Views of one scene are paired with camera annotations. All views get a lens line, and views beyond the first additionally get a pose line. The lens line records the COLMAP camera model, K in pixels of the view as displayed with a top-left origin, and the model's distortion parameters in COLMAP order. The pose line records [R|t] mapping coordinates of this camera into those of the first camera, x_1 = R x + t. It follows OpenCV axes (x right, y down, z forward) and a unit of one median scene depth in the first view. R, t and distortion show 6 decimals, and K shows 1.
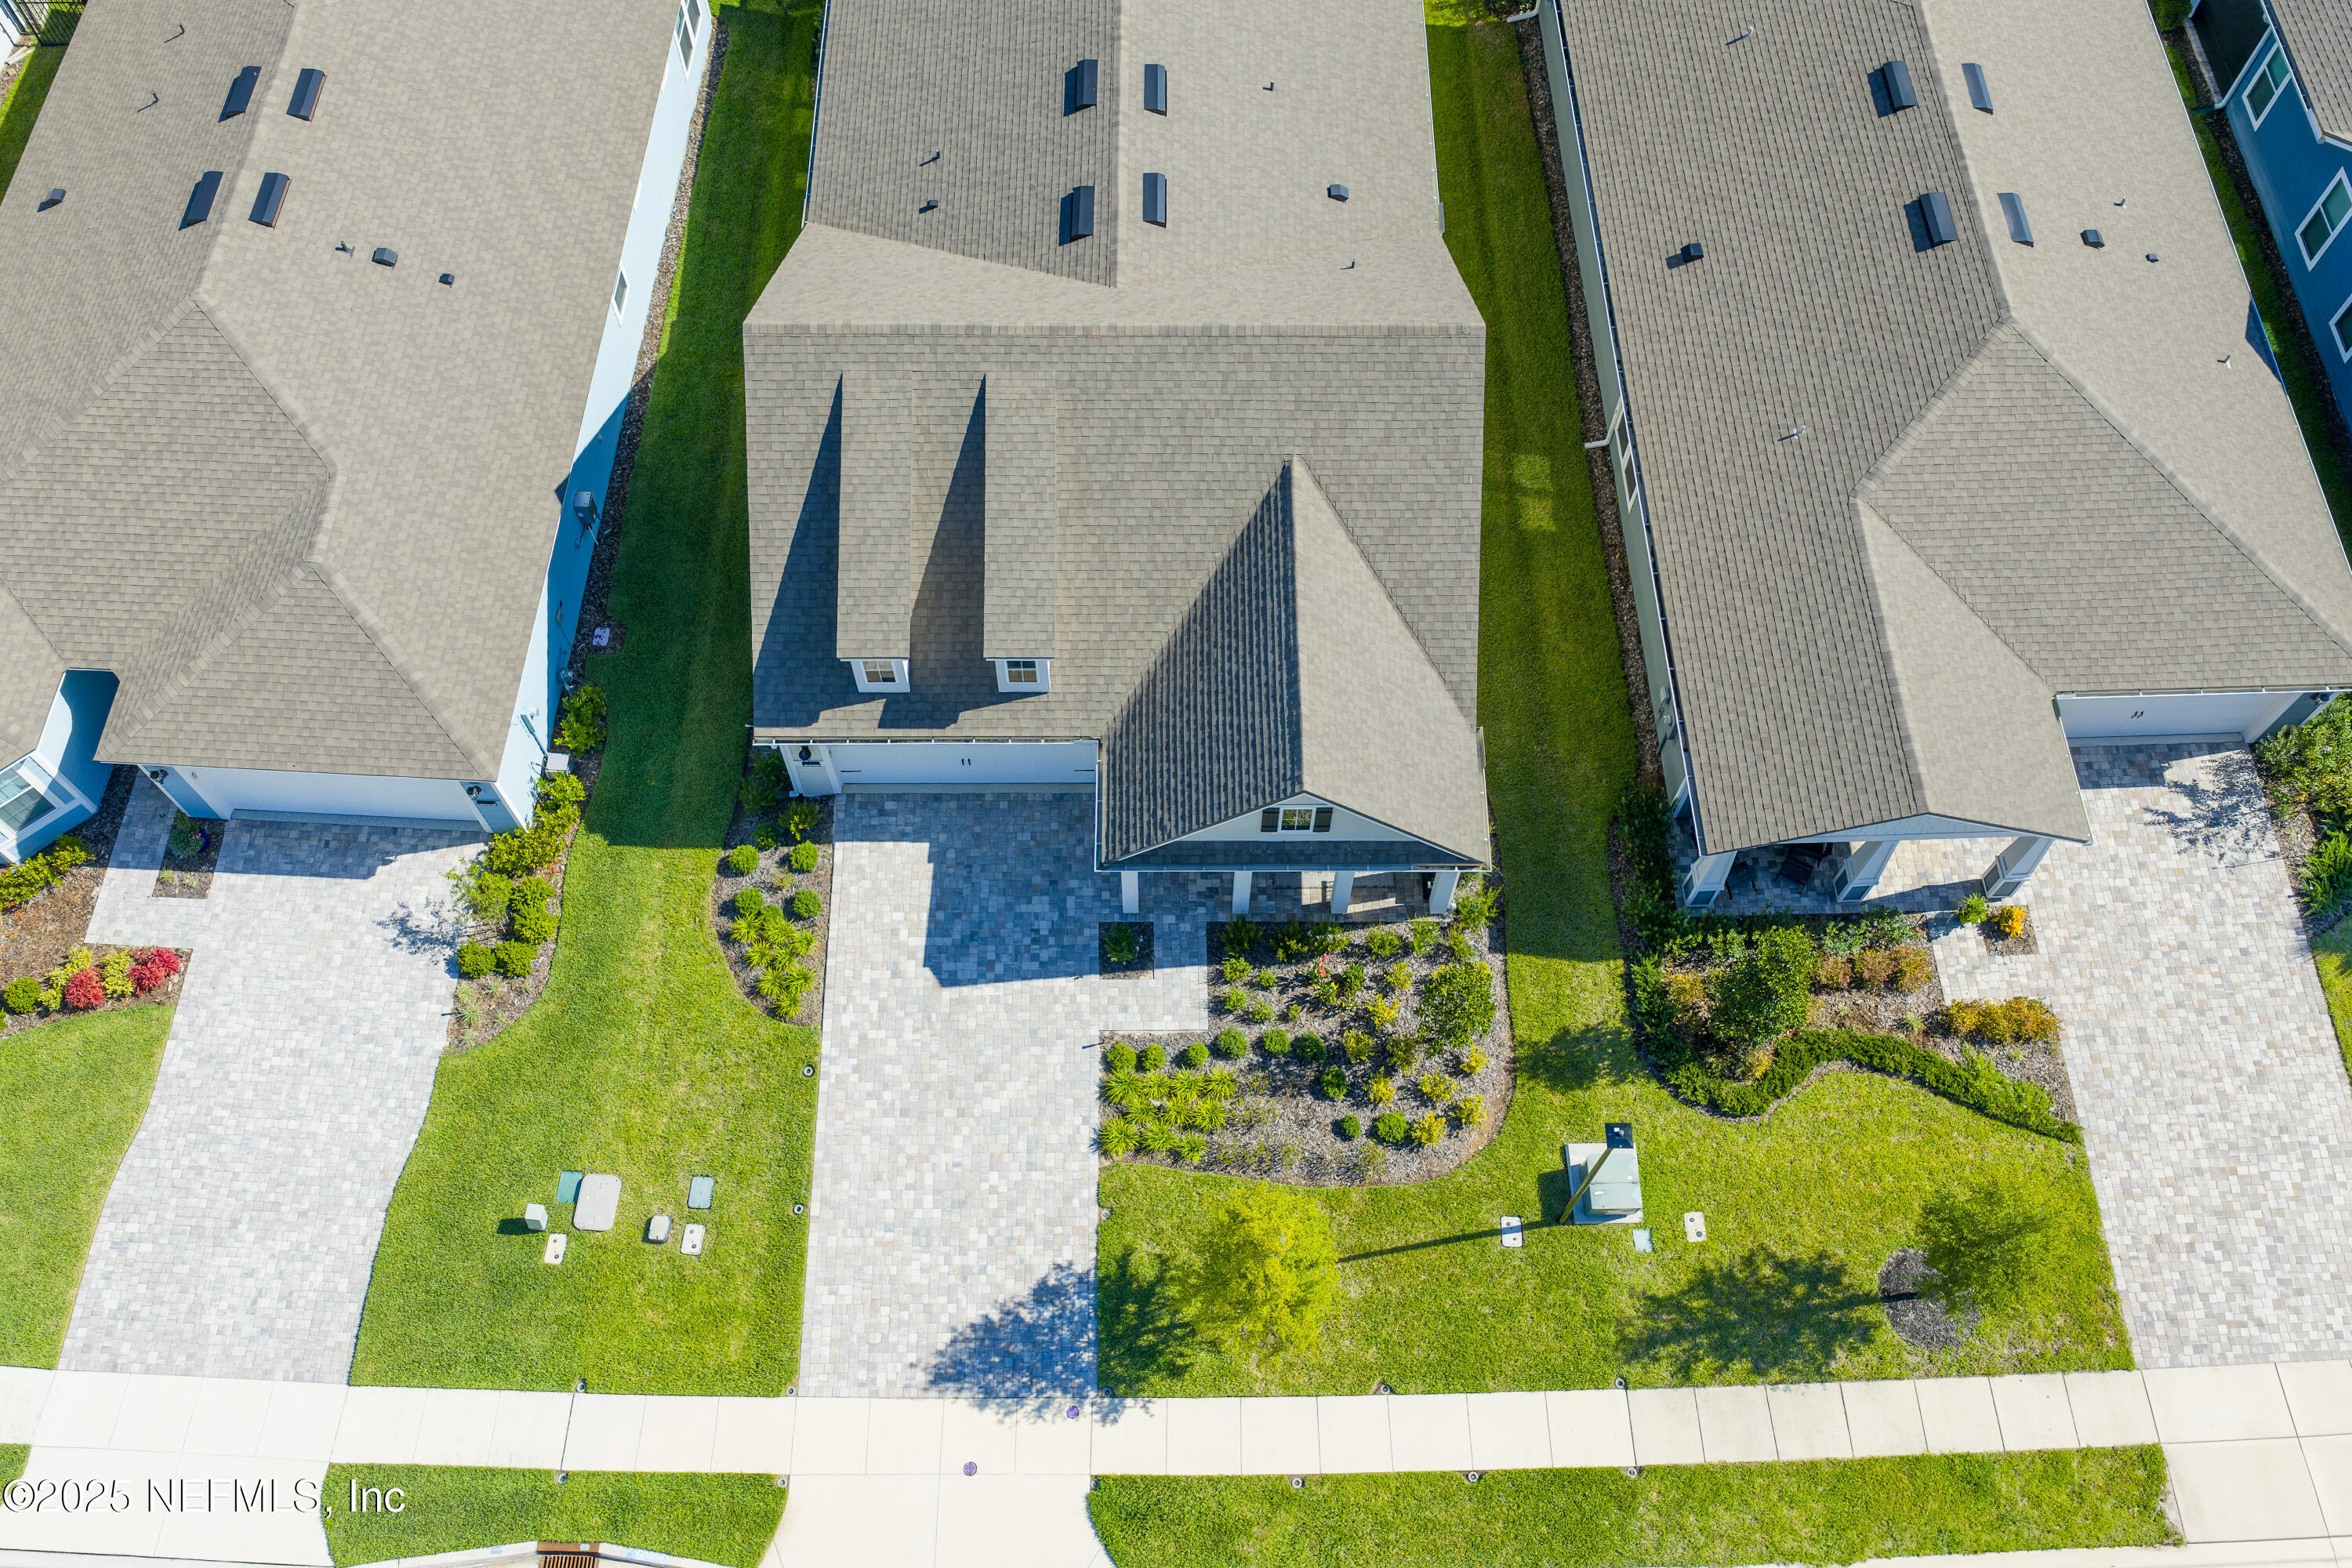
lens RADIAL K [[1944.5, 0, 1178.6], [0, 1944.5, 792.1], [0, 0, 1]] dist [0.013708, -0.033447]
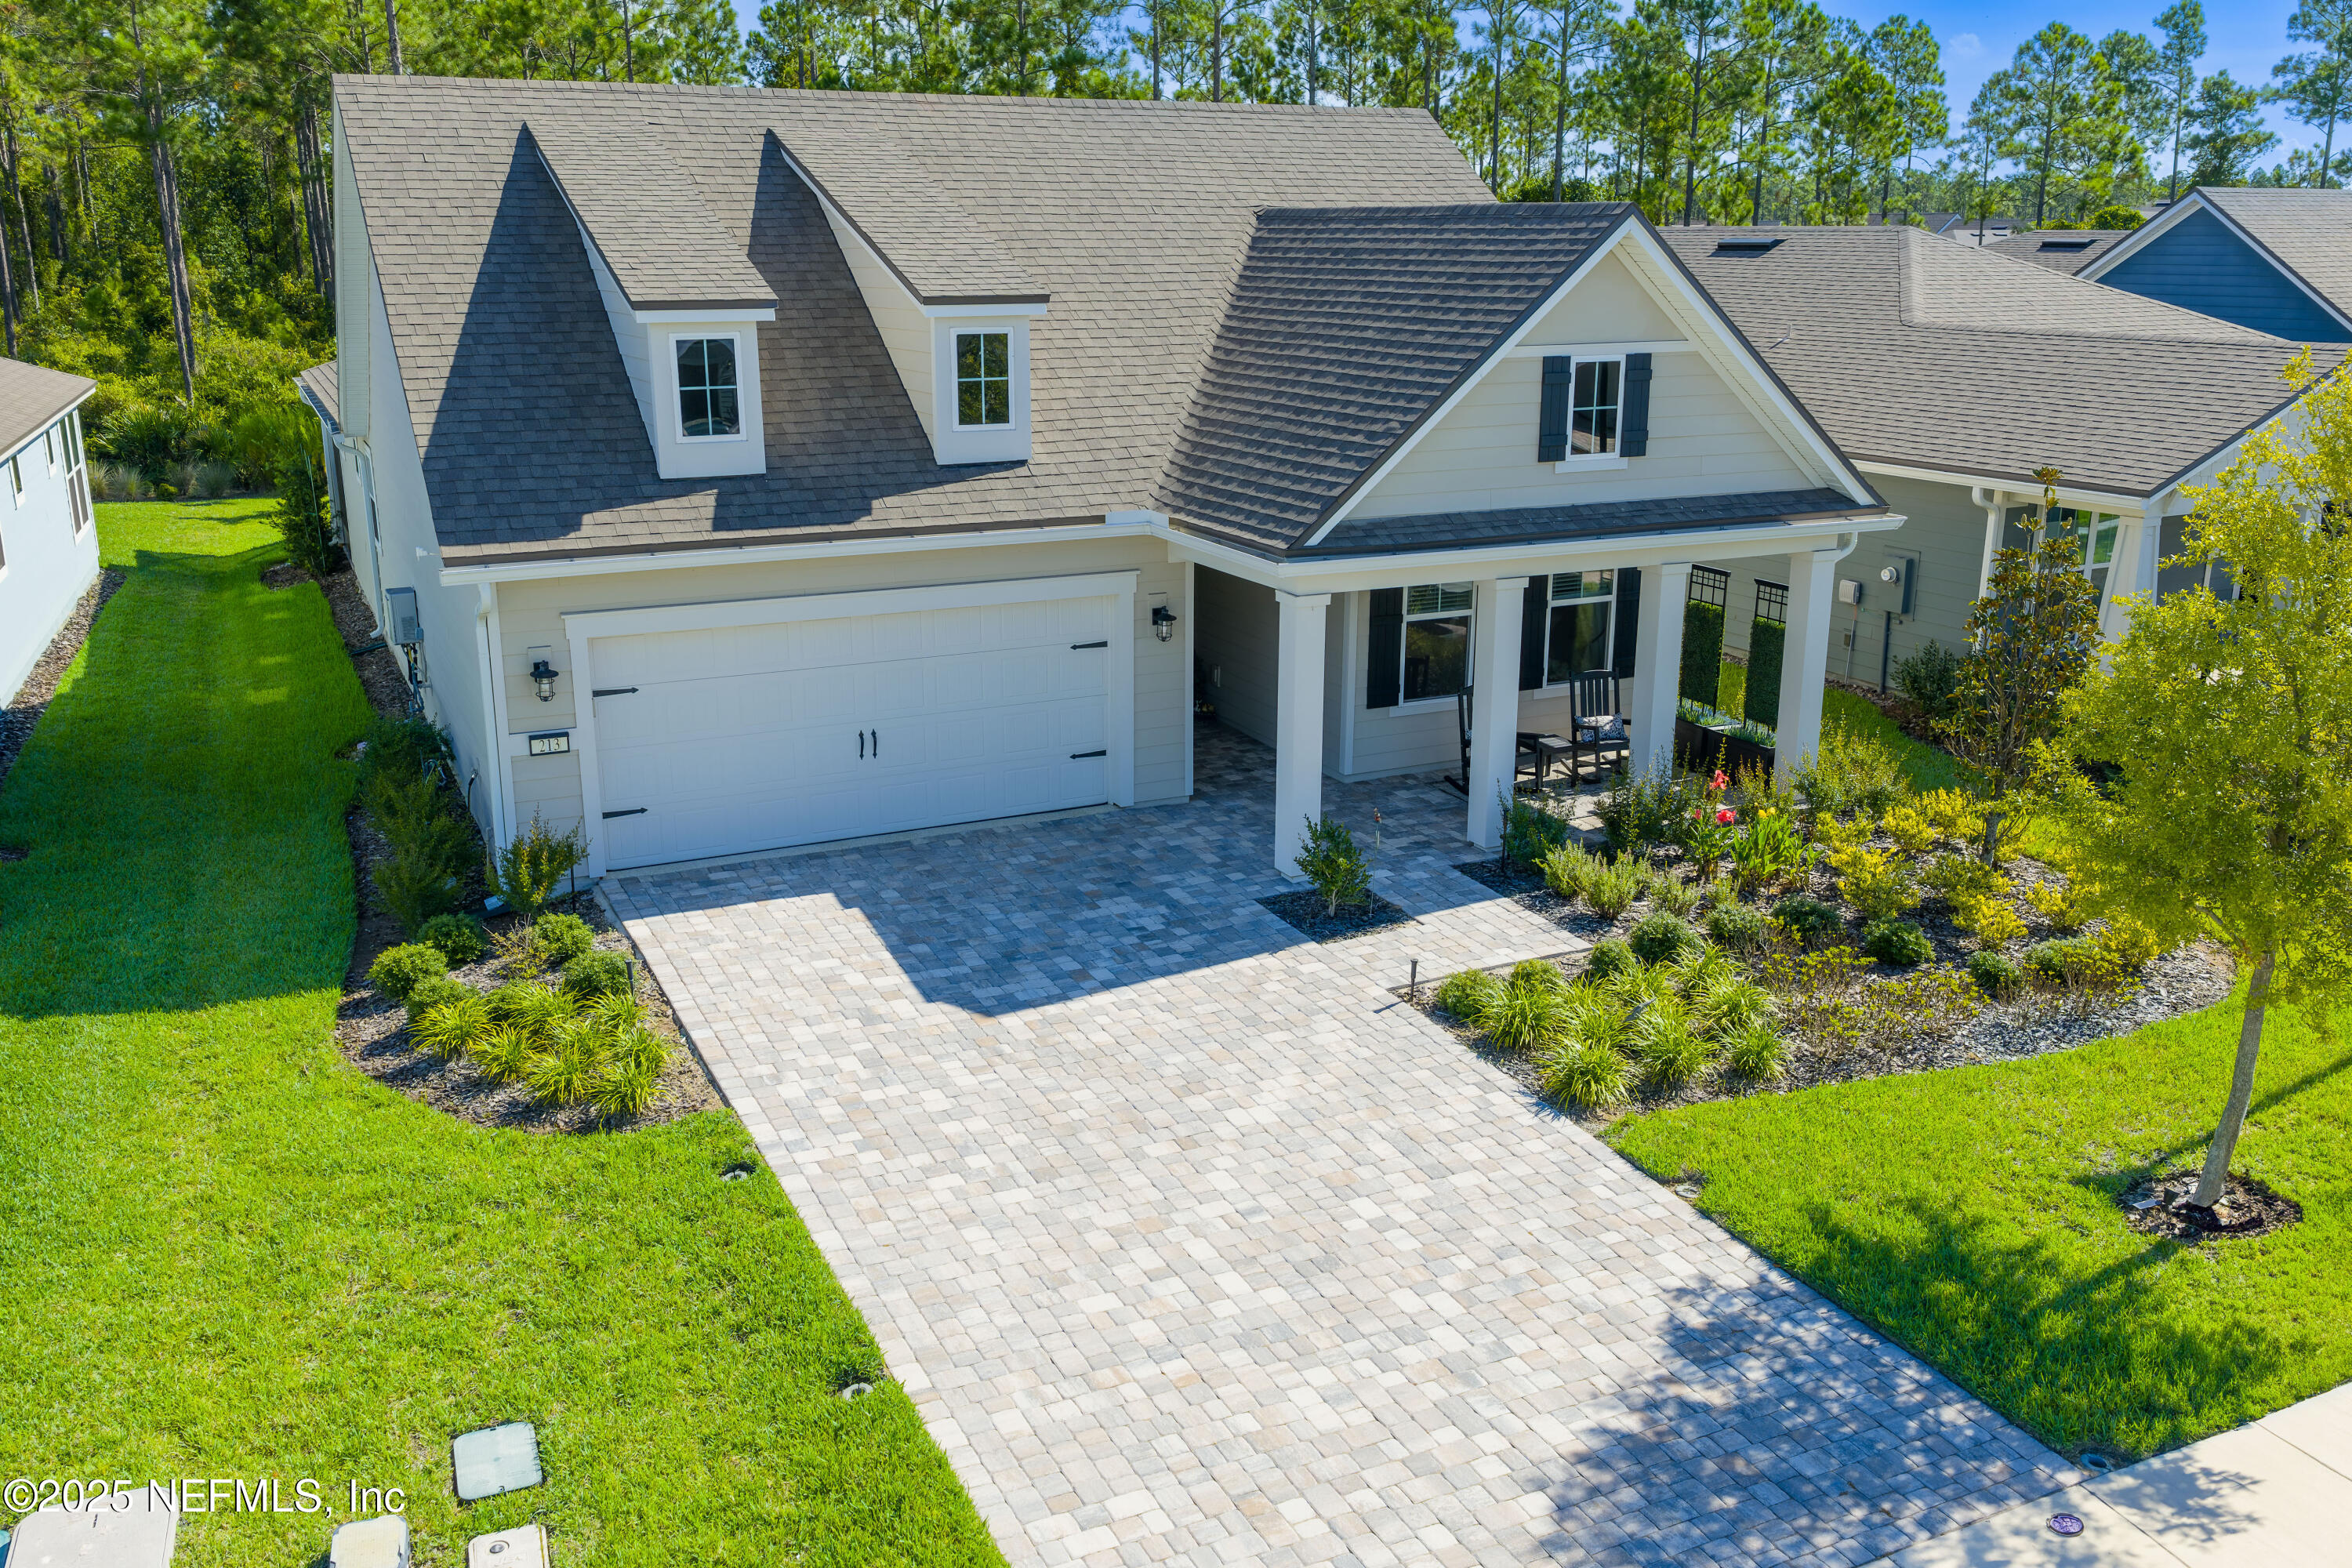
lens RADIAL K [[1944.5, 0, 1171.7], [0, 1944.5, 799.4], [0, 0, 1]] dist [0.013708, -0.033447]
pose [[0.902529, -0.131069, 0.410198, -0.251654], [0.386829, 0.665323, -0.638521, 0.347894], [-0.189224, 0.734960, 0.651174, 0.704033]]
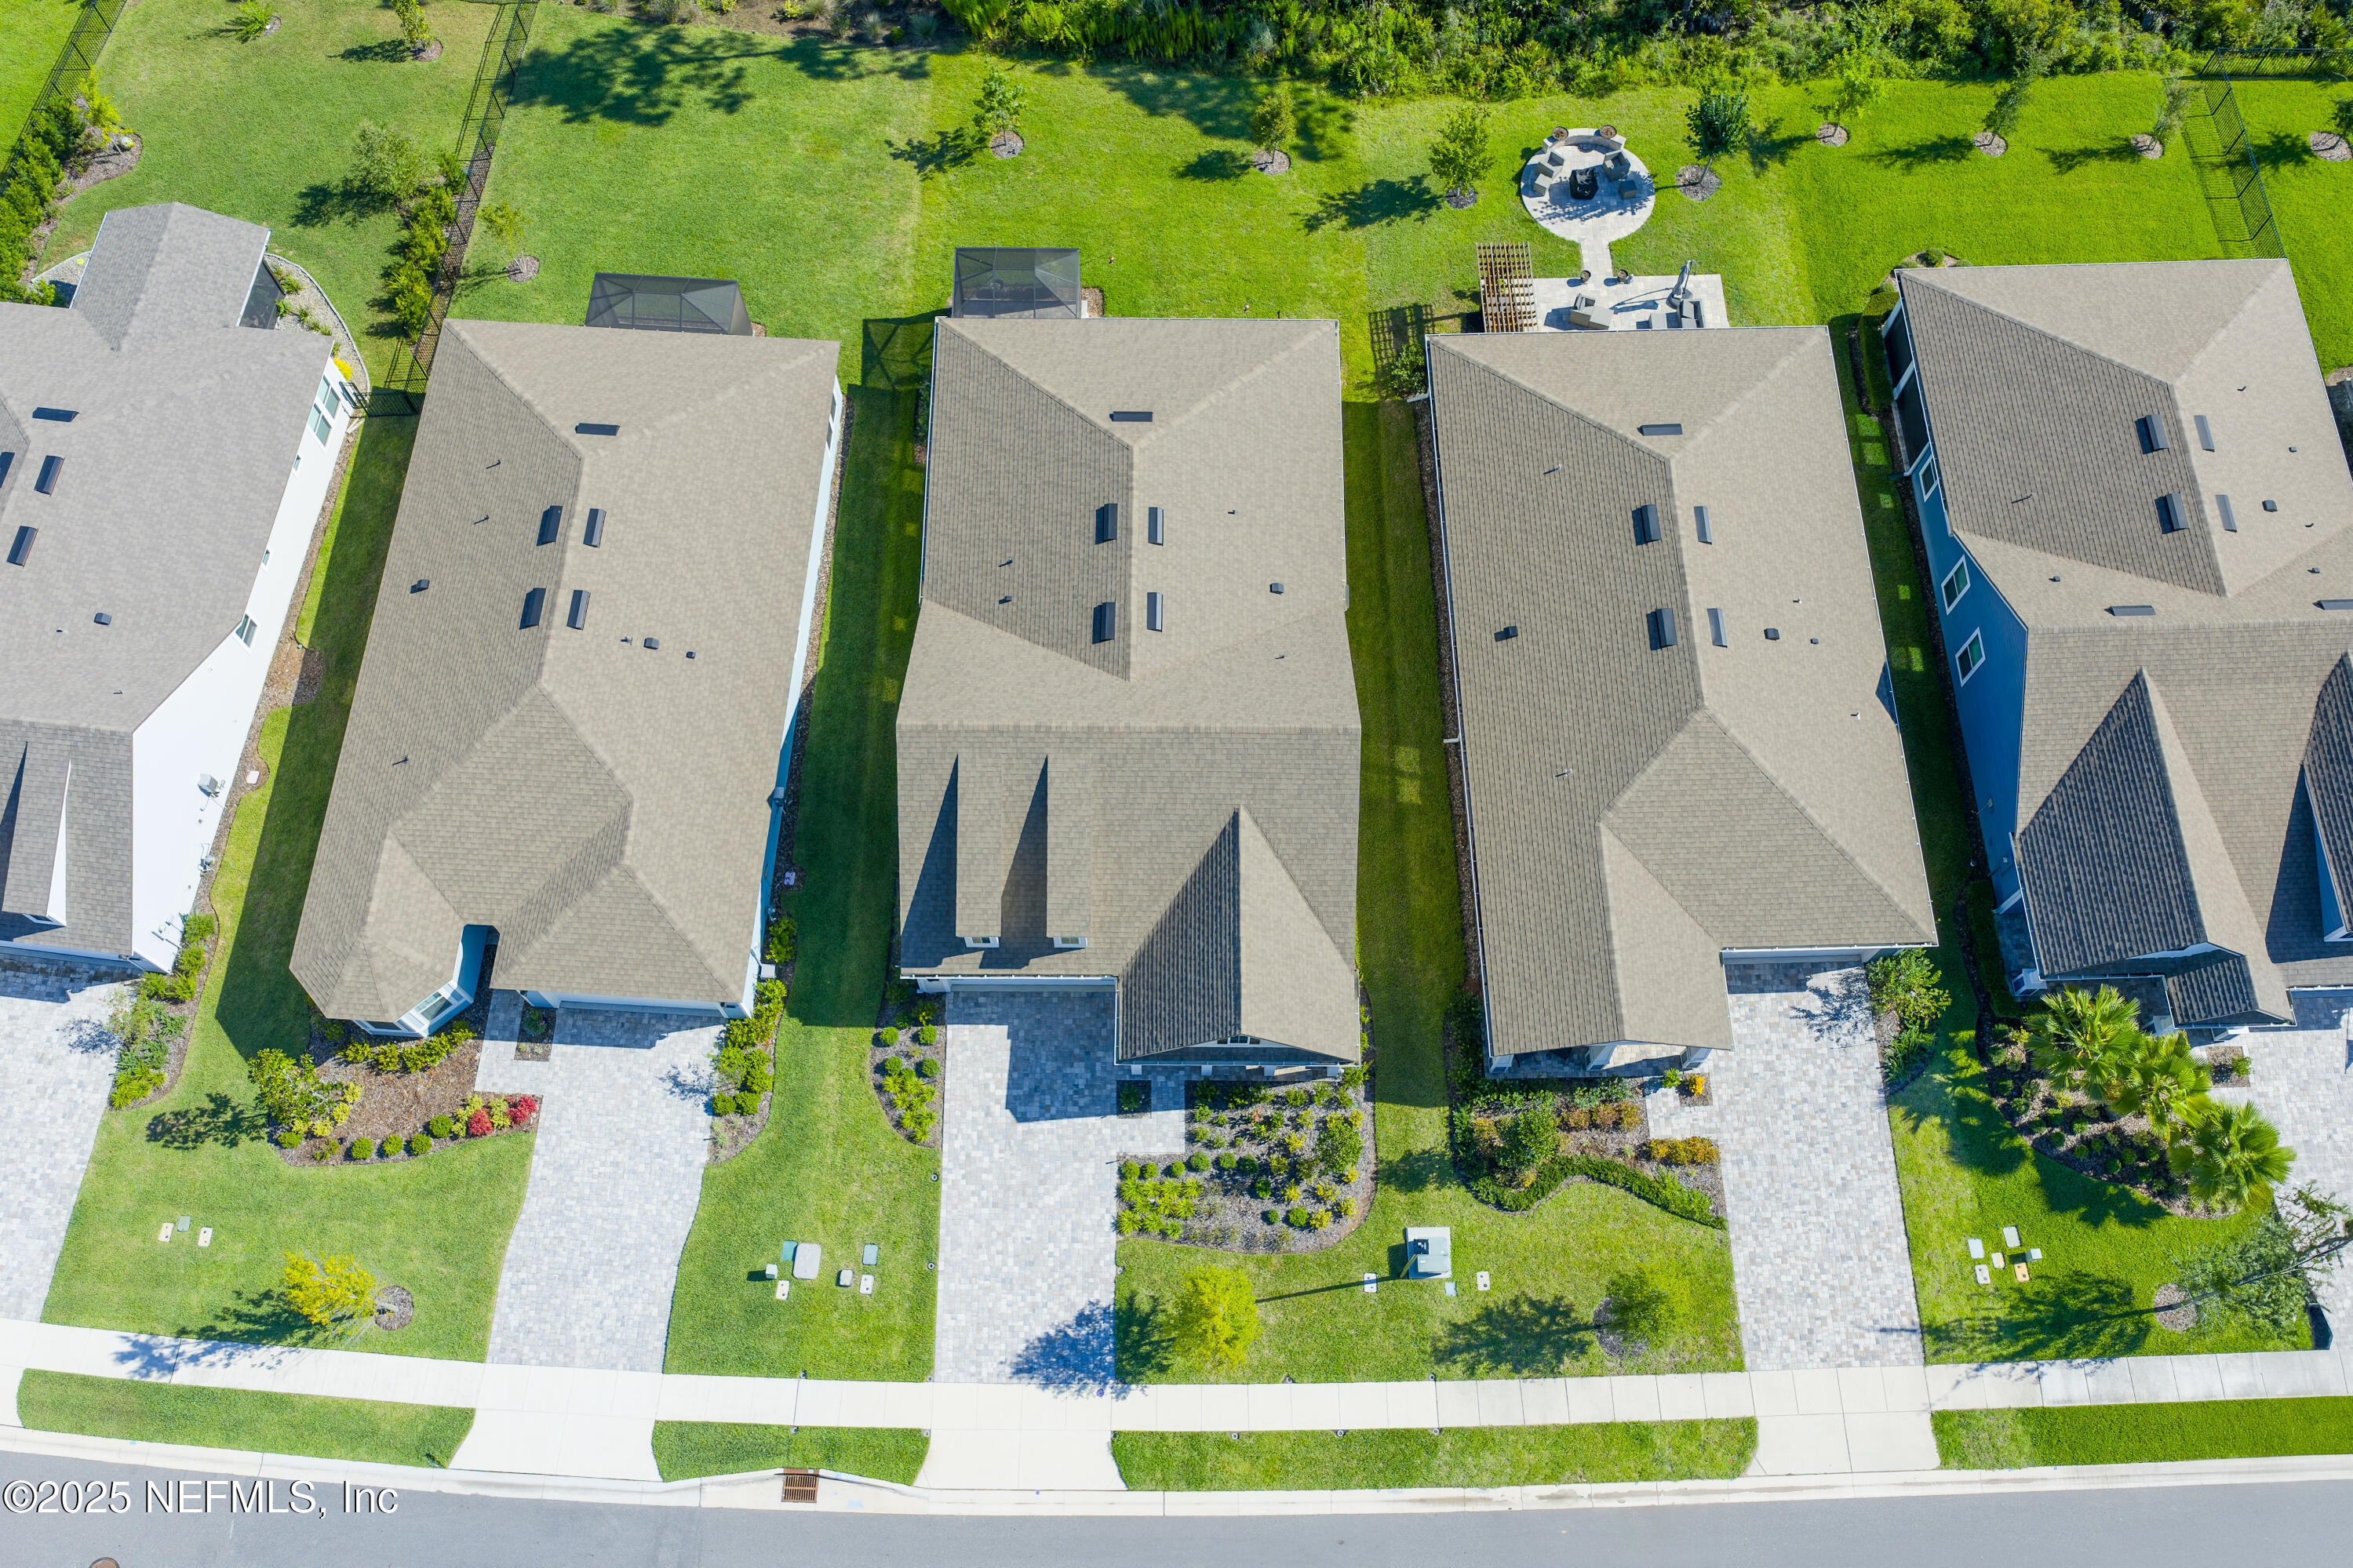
lens RADIAL K [[1945.1, 0, 1178.3], [0, 1945.1, 796.9], [0, 0, 1]] dist [0.013708, -0.033447]
pose [[0.999971, 0.007484, -0.001449, 0.010020], [-0.007346, 0.996834, 0.079176, -0.294339], [0.002037, -0.079163, 0.996860, -0.565269]]
